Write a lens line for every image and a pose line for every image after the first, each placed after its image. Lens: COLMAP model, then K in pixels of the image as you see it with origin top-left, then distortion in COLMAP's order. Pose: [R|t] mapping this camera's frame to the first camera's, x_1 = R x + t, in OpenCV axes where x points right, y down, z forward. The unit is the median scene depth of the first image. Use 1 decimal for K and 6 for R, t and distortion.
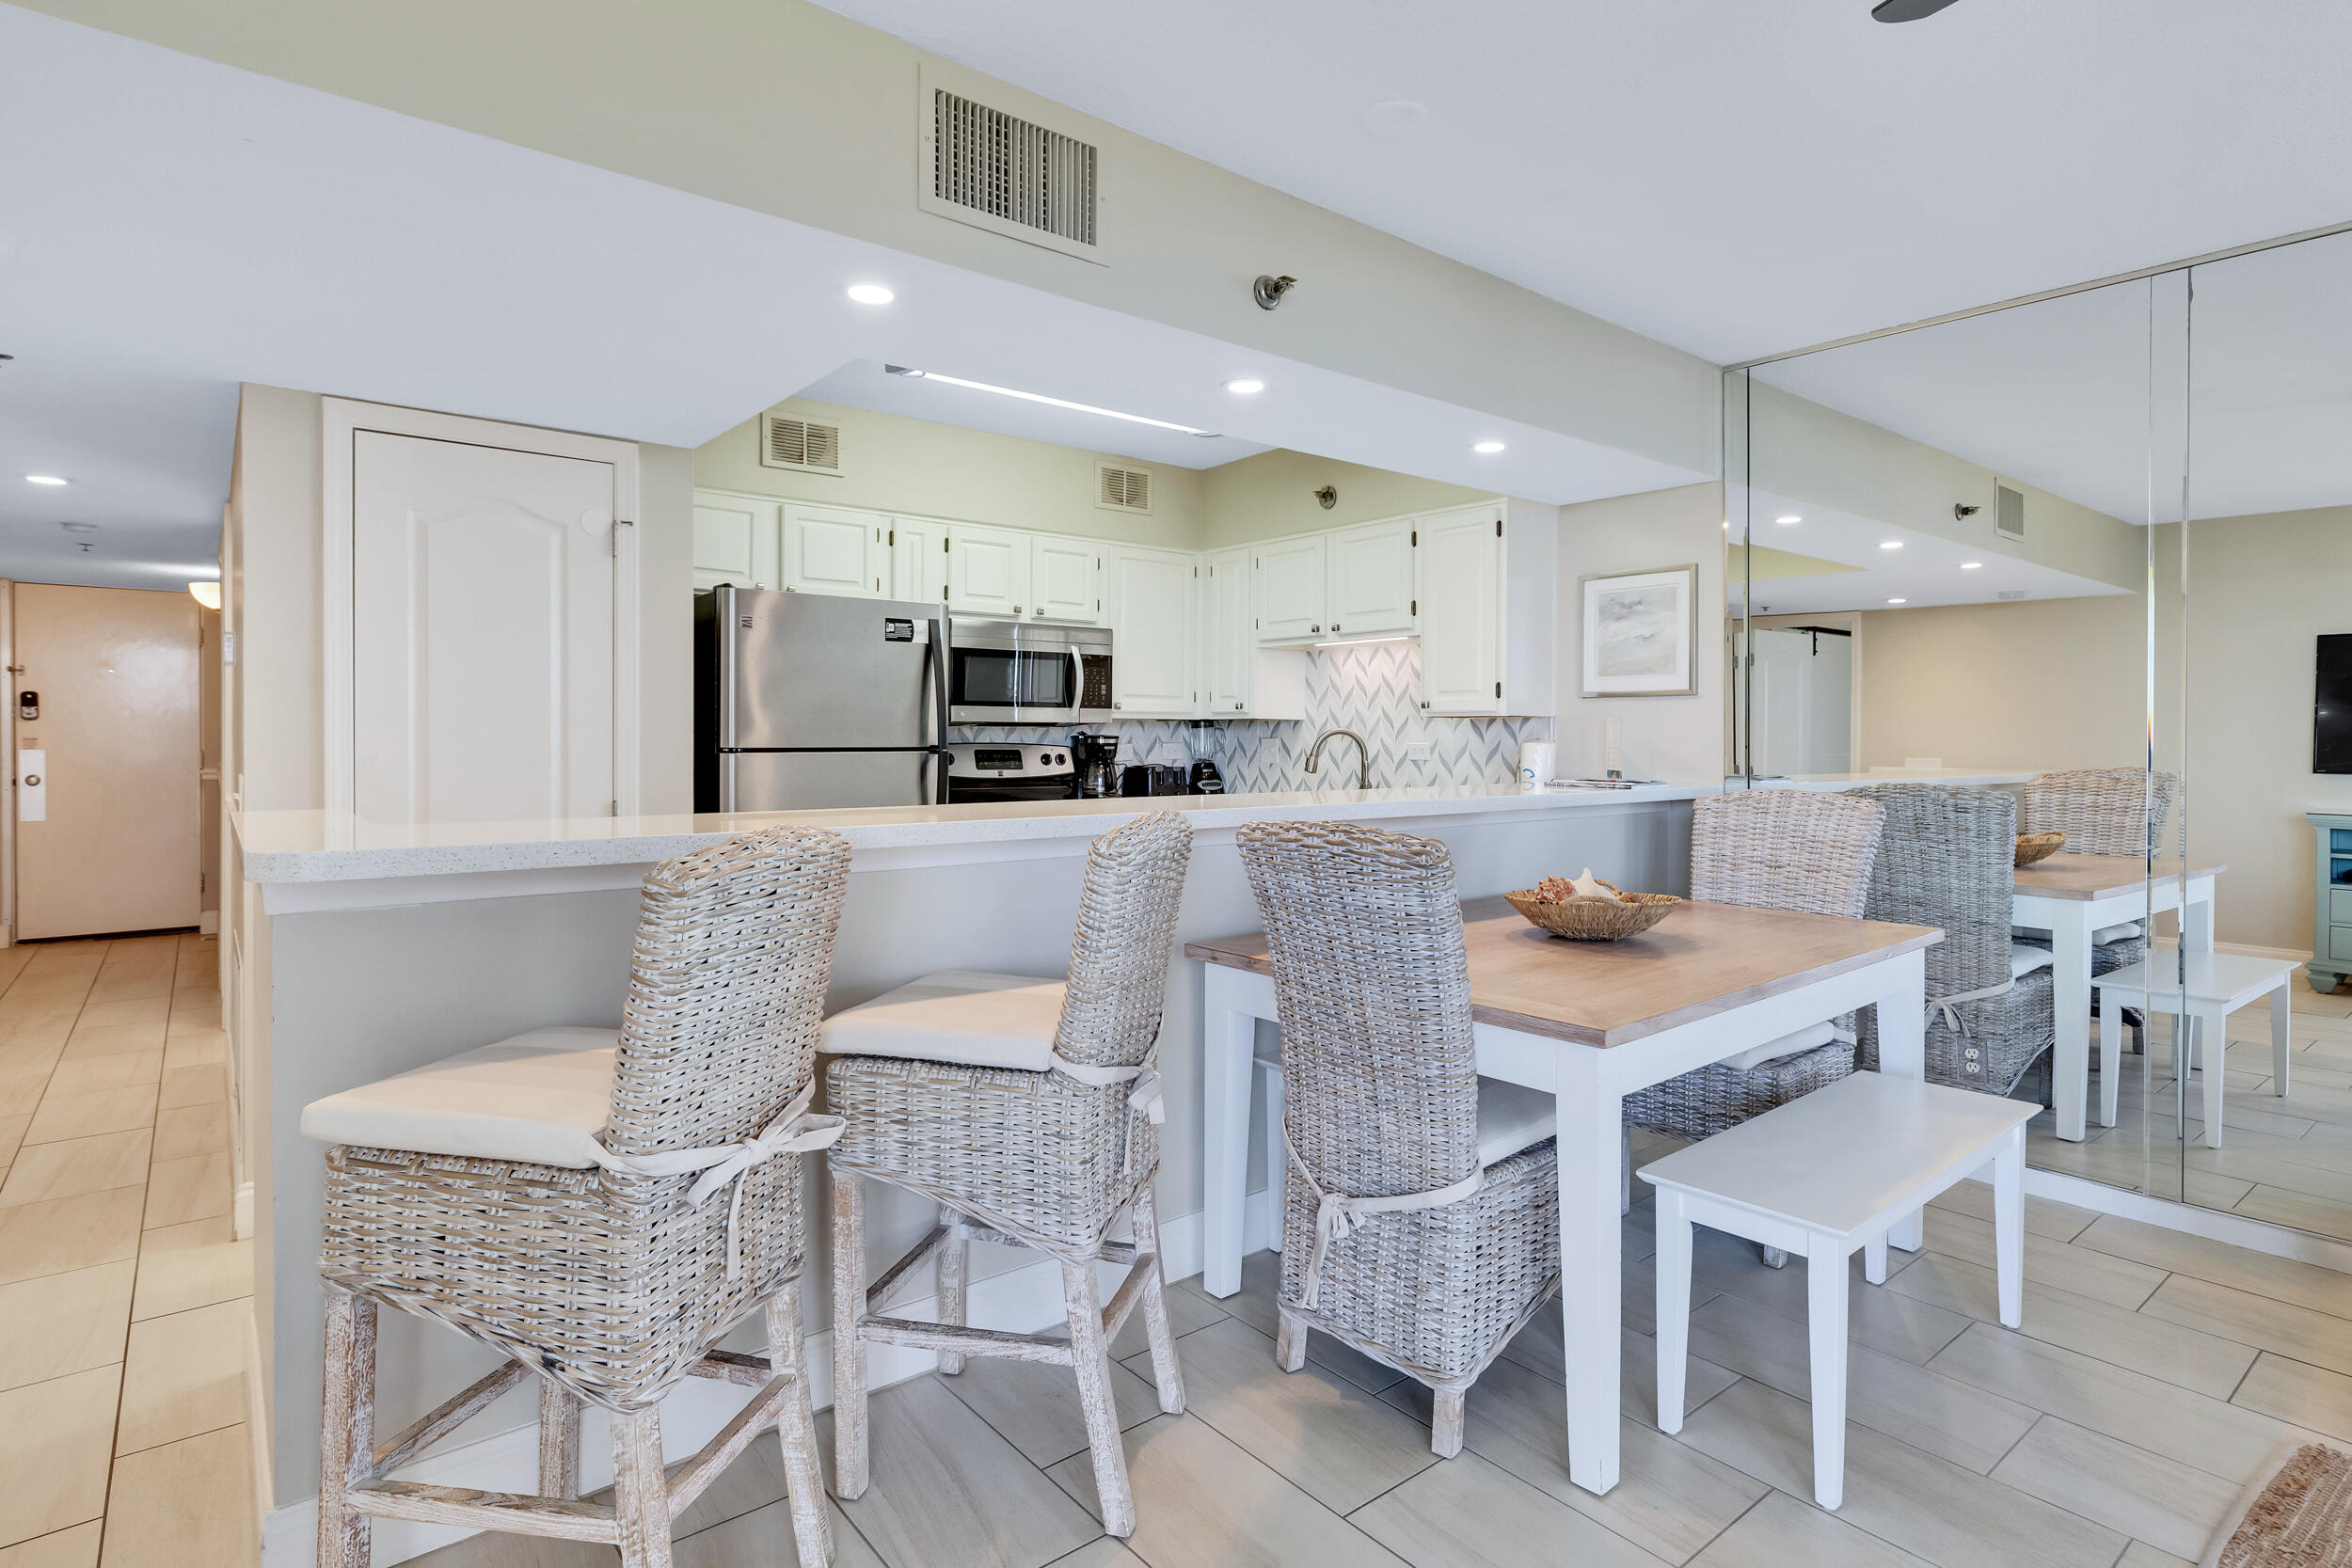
lens RADIAL K [[1212.6, 0, 1193.0], [0, 1212.6, 736.9], [0, 0, 1]] dist [-0.004196, -0.001721]
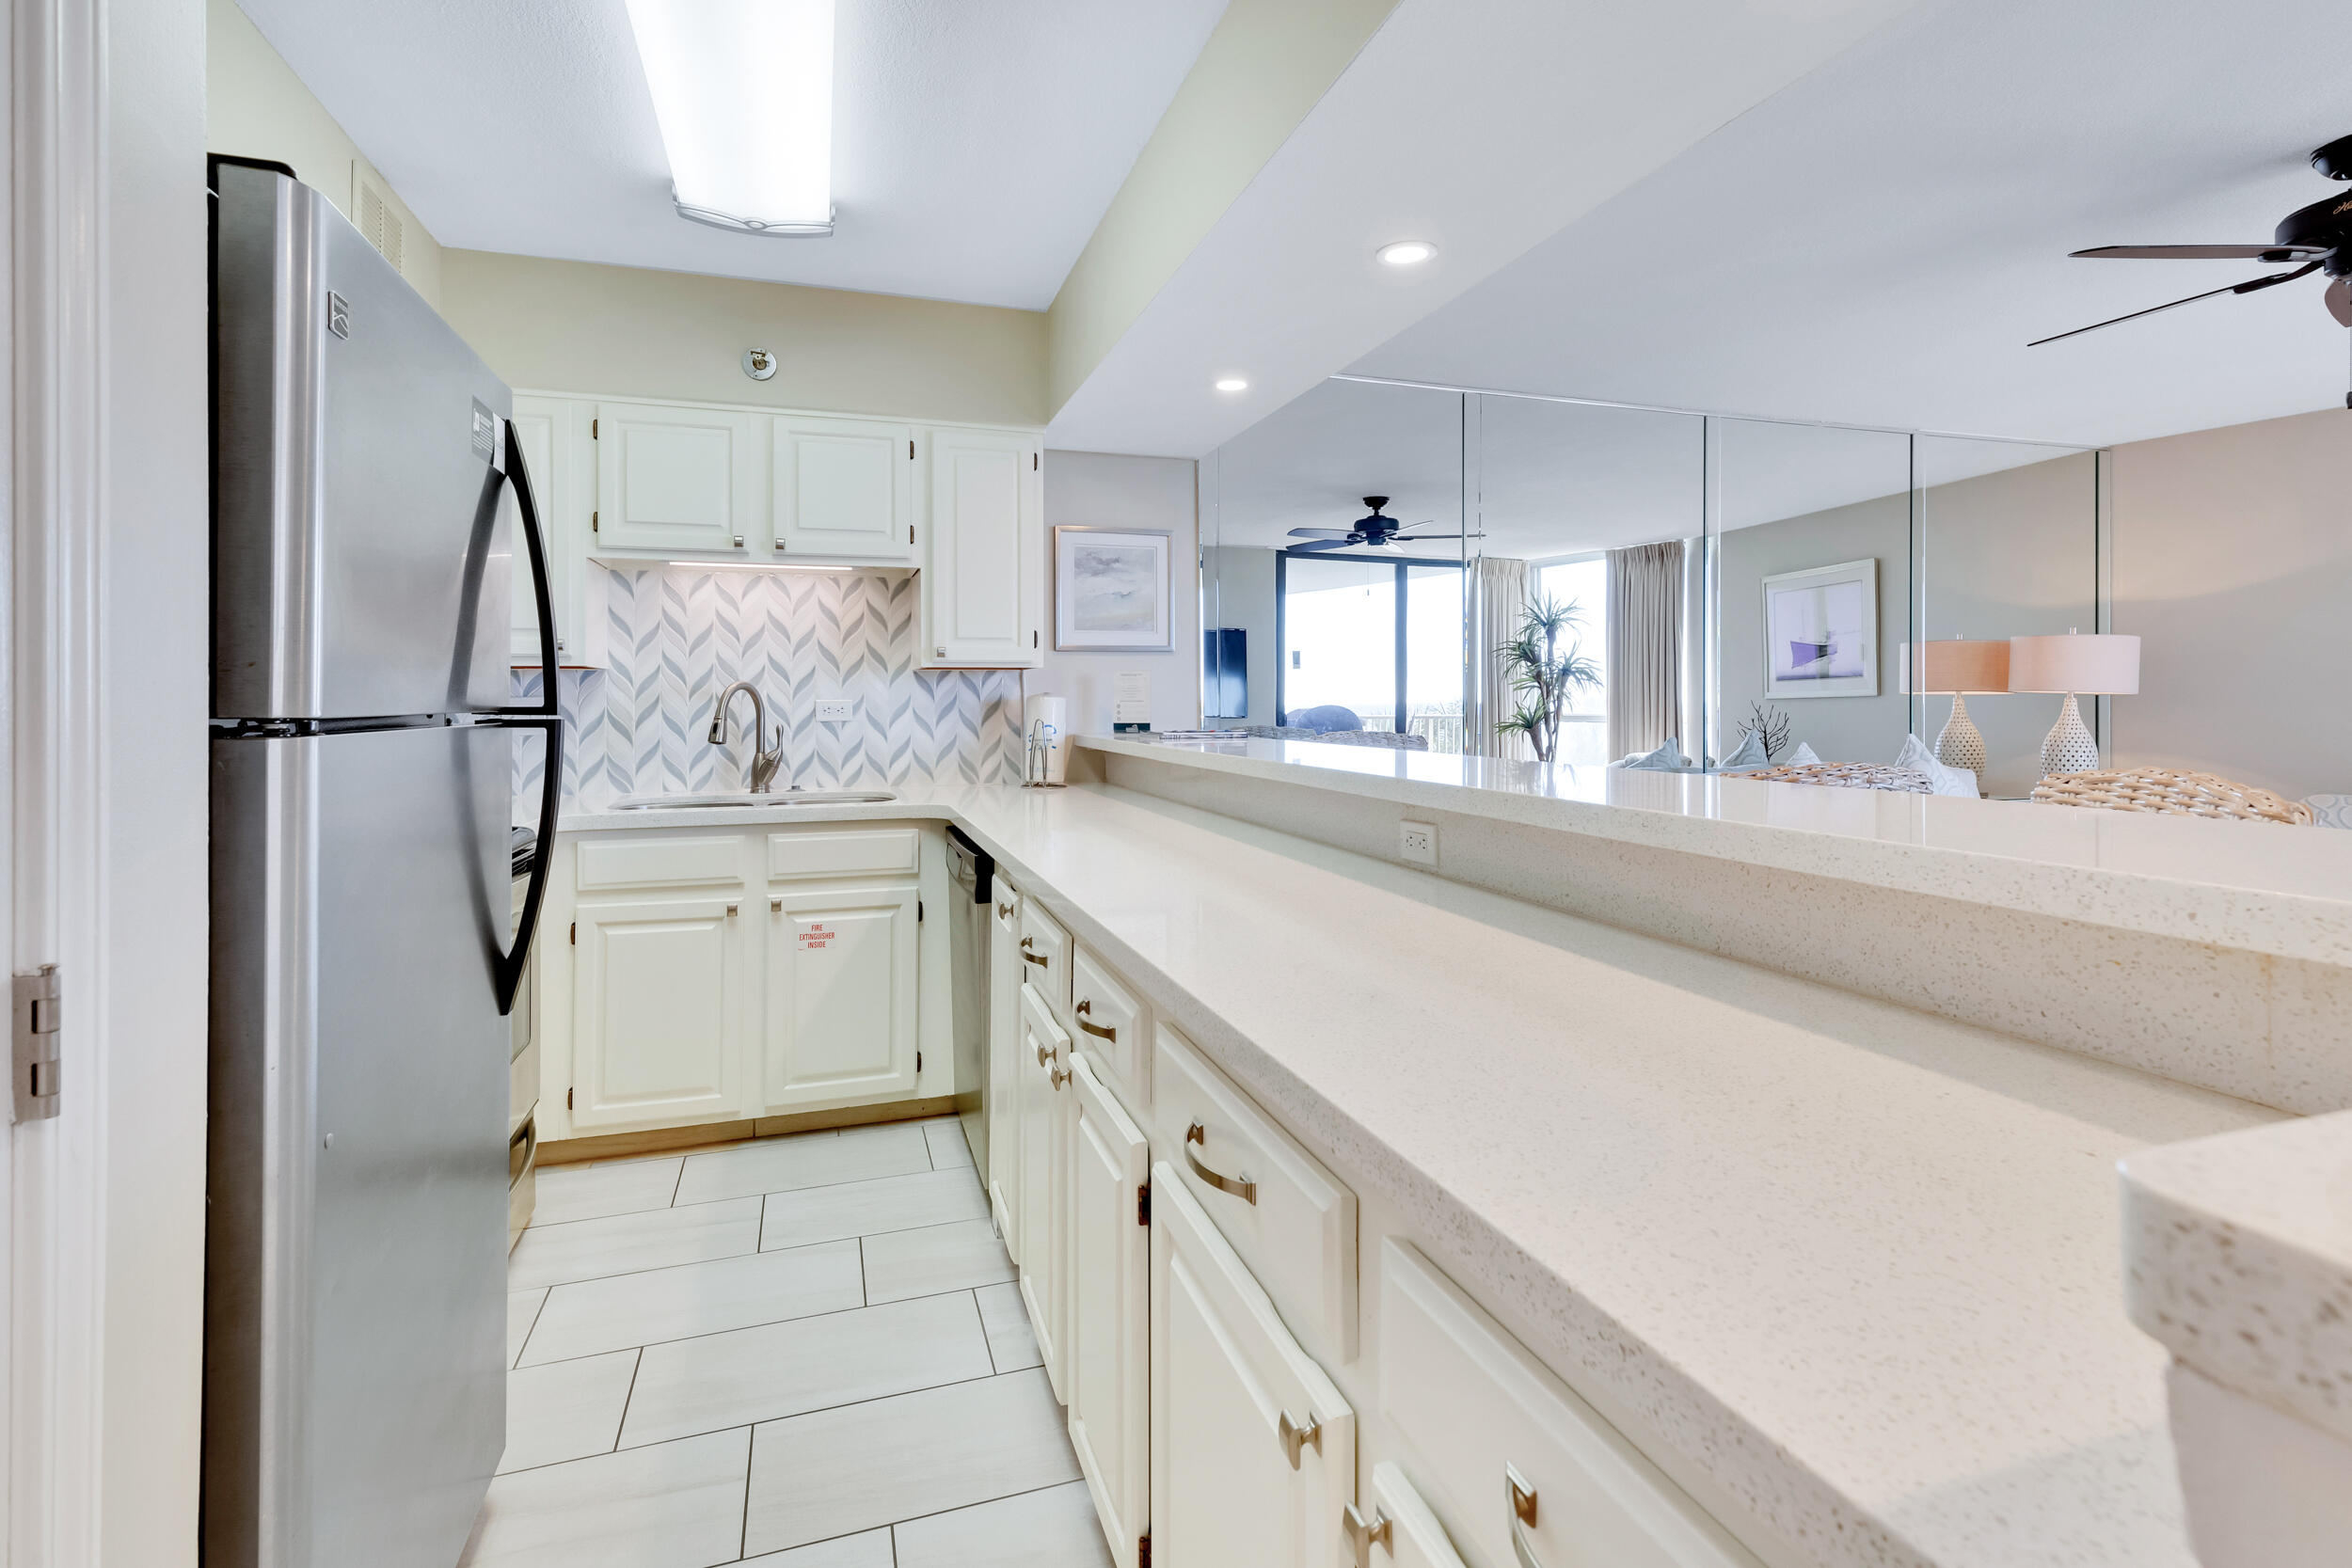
lens RADIAL K [[1094.0, 0, 1189.3], [0, 1094.0, 704.3], [0, 0, 1]] dist [0.004993, -0.001417]
pose [[0.351574, -0.011613, 0.936088, -0.430276], [0.009837, 0.999914, 0.008710, 0.004128], [-0.936109, 0.006146, 0.351657, 0.545743]]
